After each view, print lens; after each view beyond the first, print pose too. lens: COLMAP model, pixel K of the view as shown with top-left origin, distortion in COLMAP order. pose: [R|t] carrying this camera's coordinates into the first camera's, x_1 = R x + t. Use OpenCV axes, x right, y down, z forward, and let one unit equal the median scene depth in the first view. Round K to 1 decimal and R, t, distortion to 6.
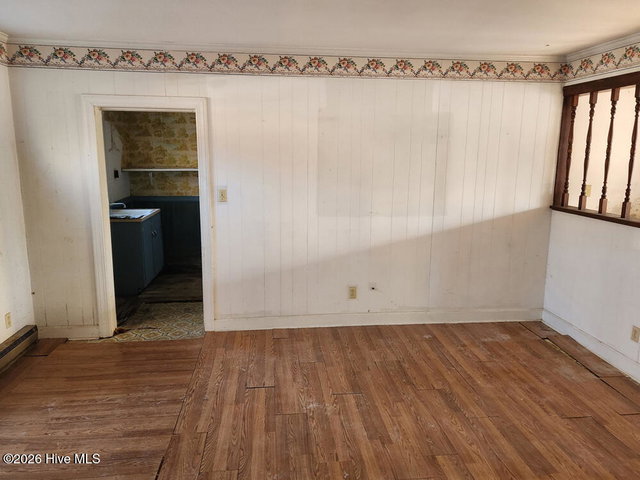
lens RADIAL K [[459.1, 0, 321.2], [0, 459.1, 236.5], [0, 0, 1]] dist [0.035481, -0.010843]
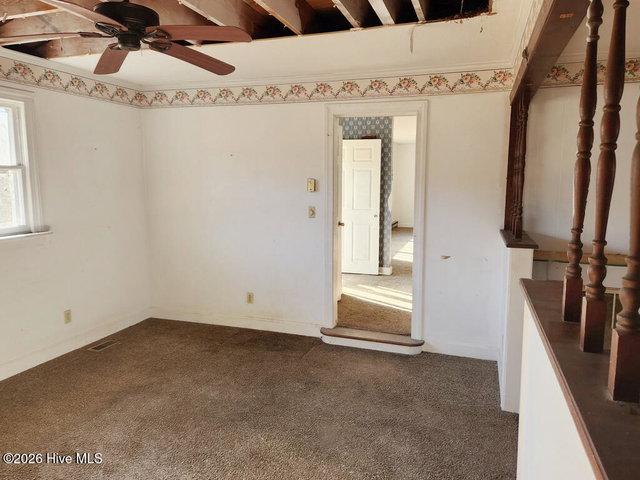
lens RADIAL K [[459.1, 0, 320.9], [0, 459.1, 241.3], [0, 0, 1]] dist [0.035481, -0.010843]
pose [[0.902647, 0.060143, -0.426159, 0.511748], [-0.074341, 0.997092, -0.016743, -0.005461], [0.423913, 0.046794, 0.904493, 0.056432]]
